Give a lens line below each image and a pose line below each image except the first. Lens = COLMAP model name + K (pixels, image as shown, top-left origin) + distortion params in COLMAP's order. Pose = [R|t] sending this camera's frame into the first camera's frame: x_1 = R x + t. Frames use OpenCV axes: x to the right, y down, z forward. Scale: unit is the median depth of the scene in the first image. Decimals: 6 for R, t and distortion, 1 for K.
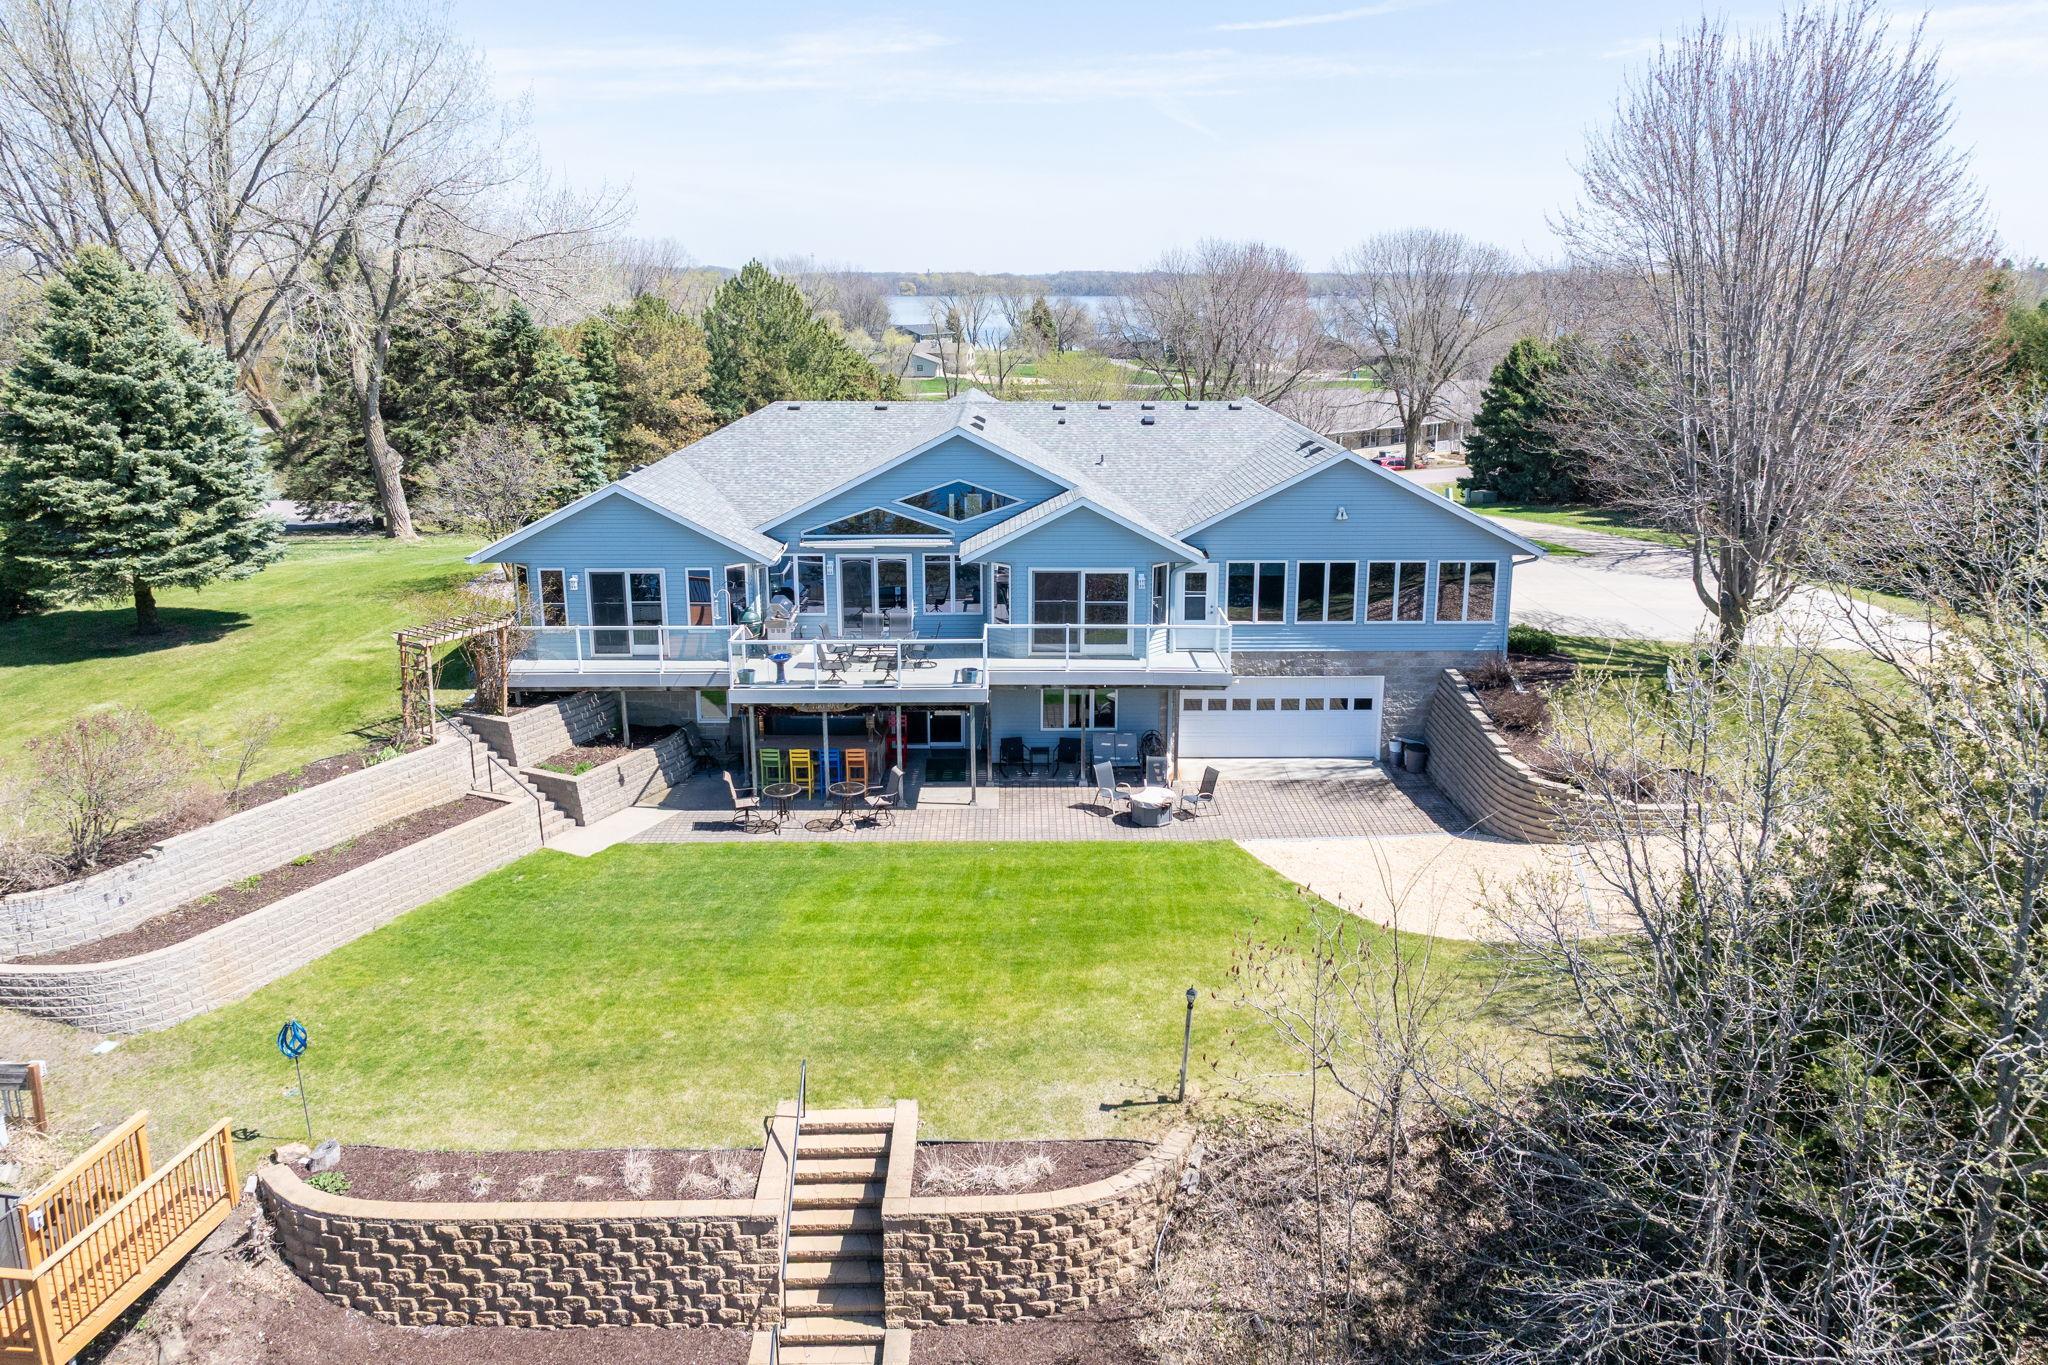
lens RADIAL K [[1437.8, 0, 1028.1], [0, 1437.8, 617.9], [0, 0, 1]] dist [-0.037072, 0.023667]
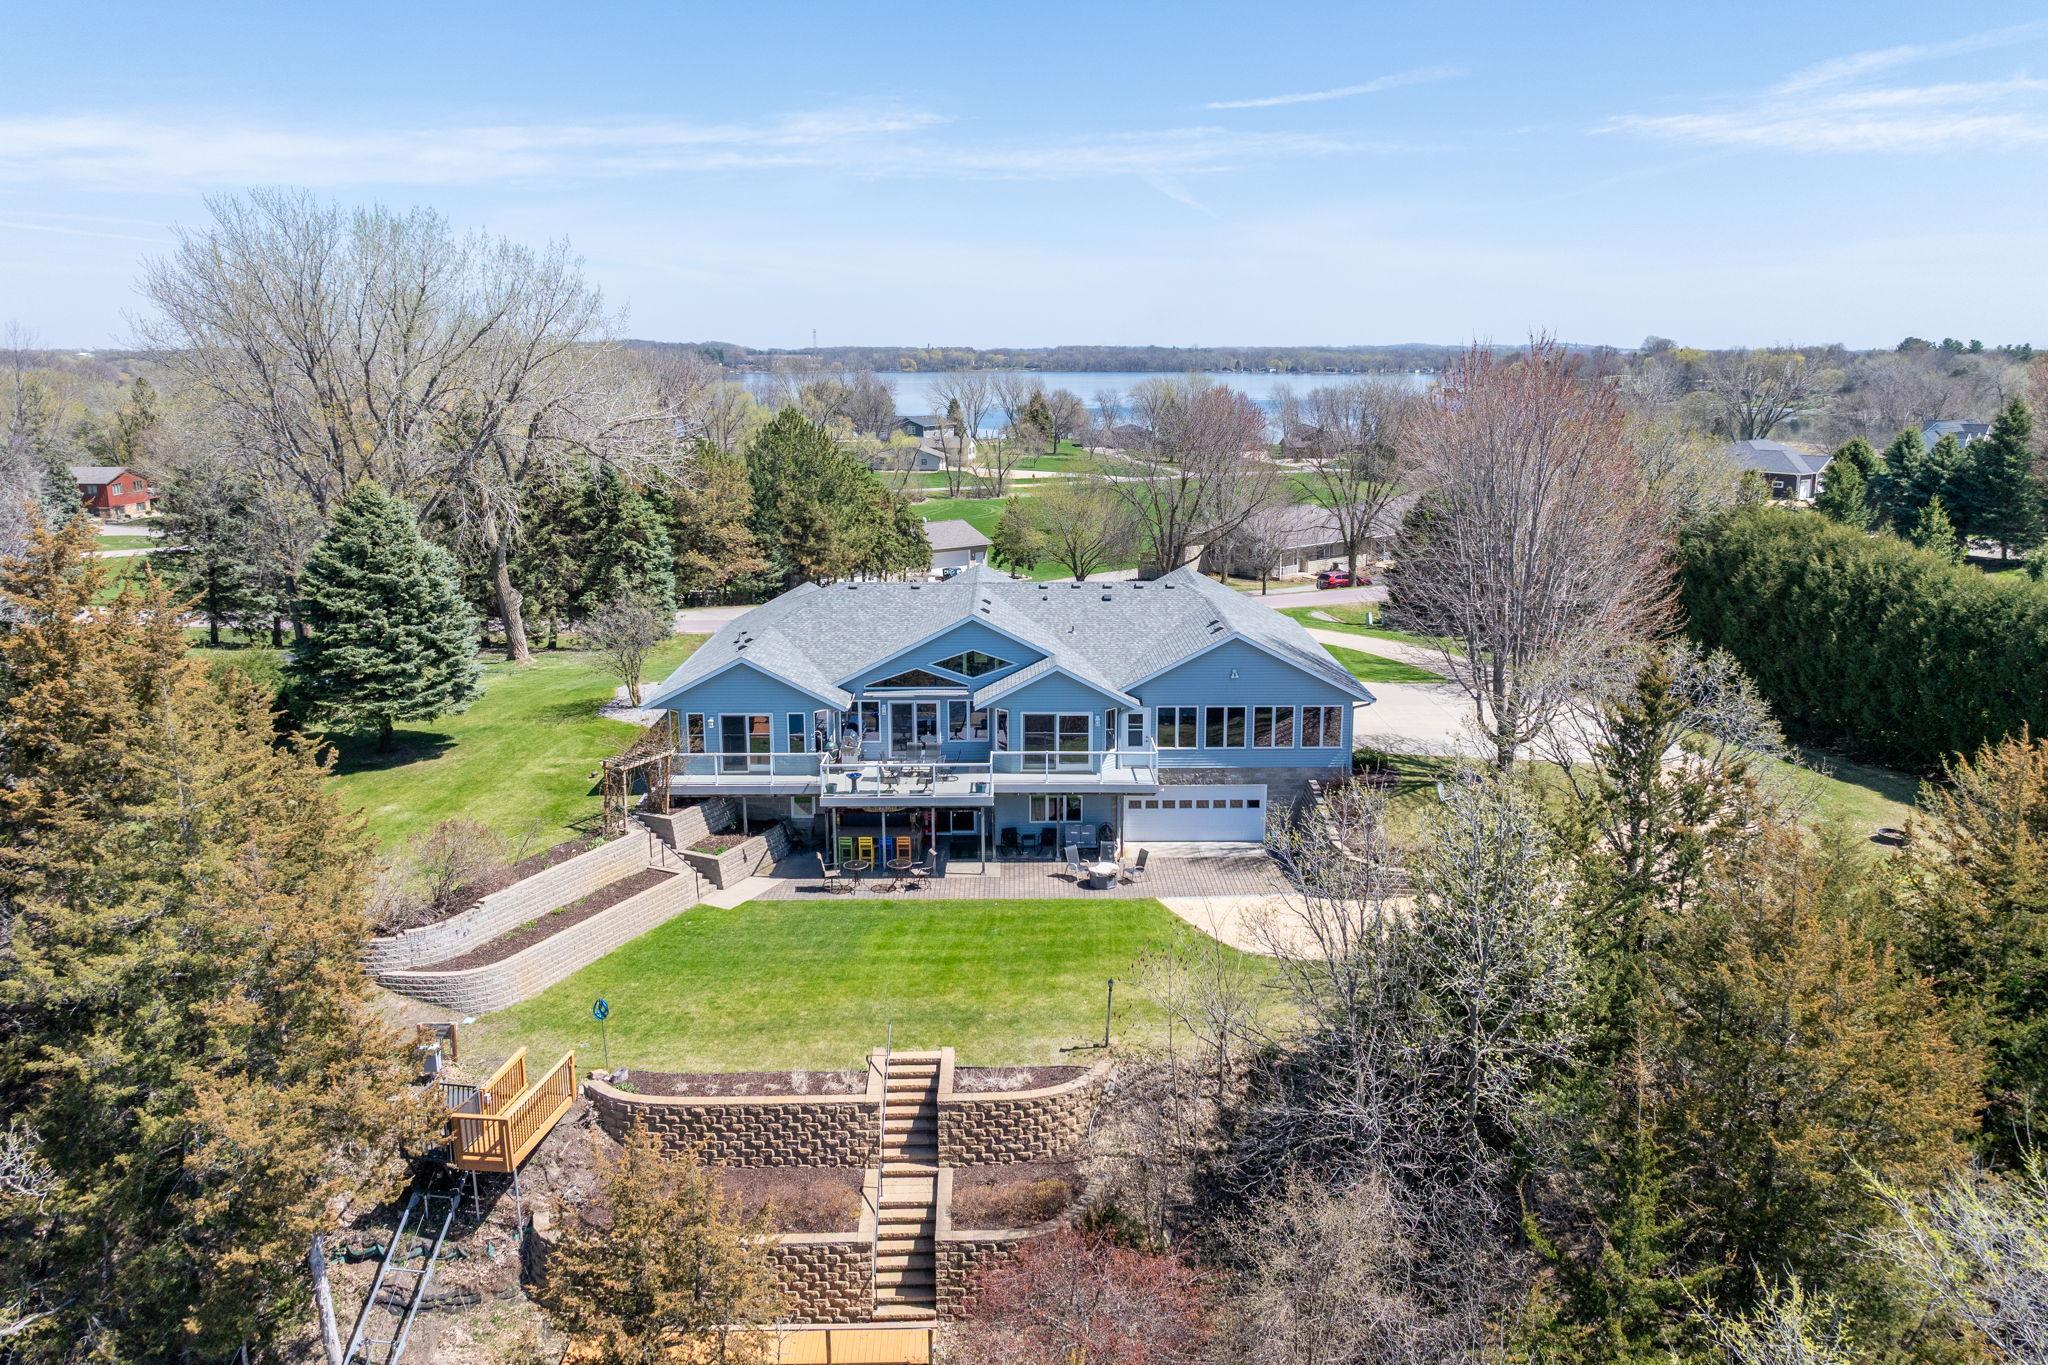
lens RADIAL K [[1437.8, 0, 1027.5], [0, 1437.8, 614.6], [0, 0, 1]] dist [-0.037072, 0.023667]
pose [[0.999999, -0.001668, 0.000127, 0.007416], [0.001672, 0.998728, -0.050388, -0.059806], [-0.000043, 0.050388, 0.998730, -0.467101]]
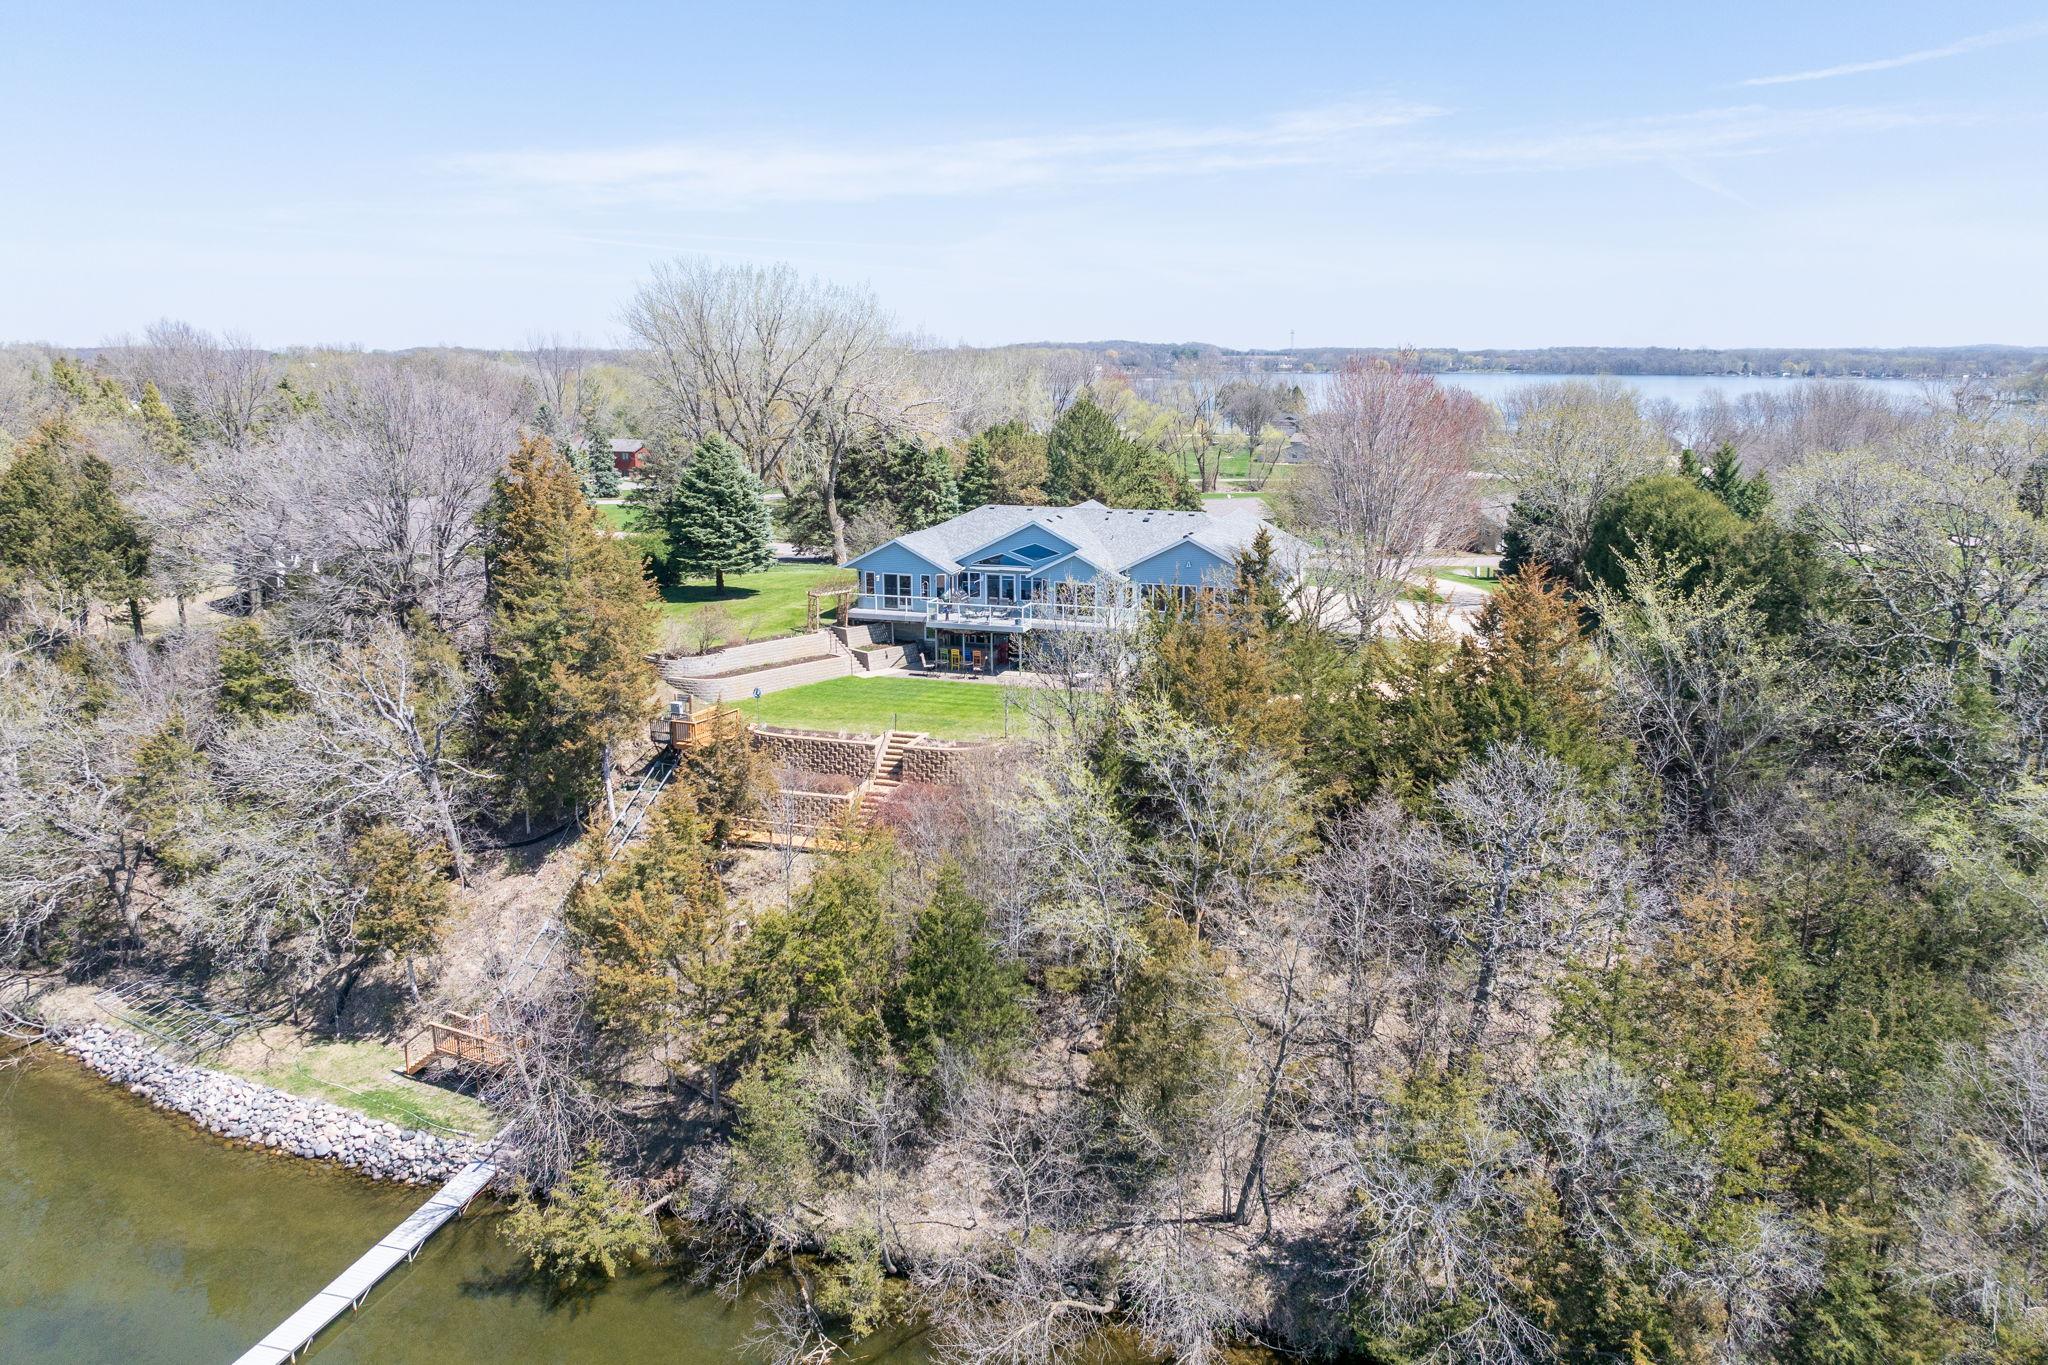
lens RADIAL K [[1437.8, 0, 1028.1], [0, 1437.8, 626.5], [0, 0, 1]] dist [-0.037072, 0.023667]
pose [[0.945887, 0.058885, -0.319110, 0.712056], [-0.072501, 0.996888, -0.030950, 0.115046], [0.316294, 0.052410, 0.947212, -1.239146]]
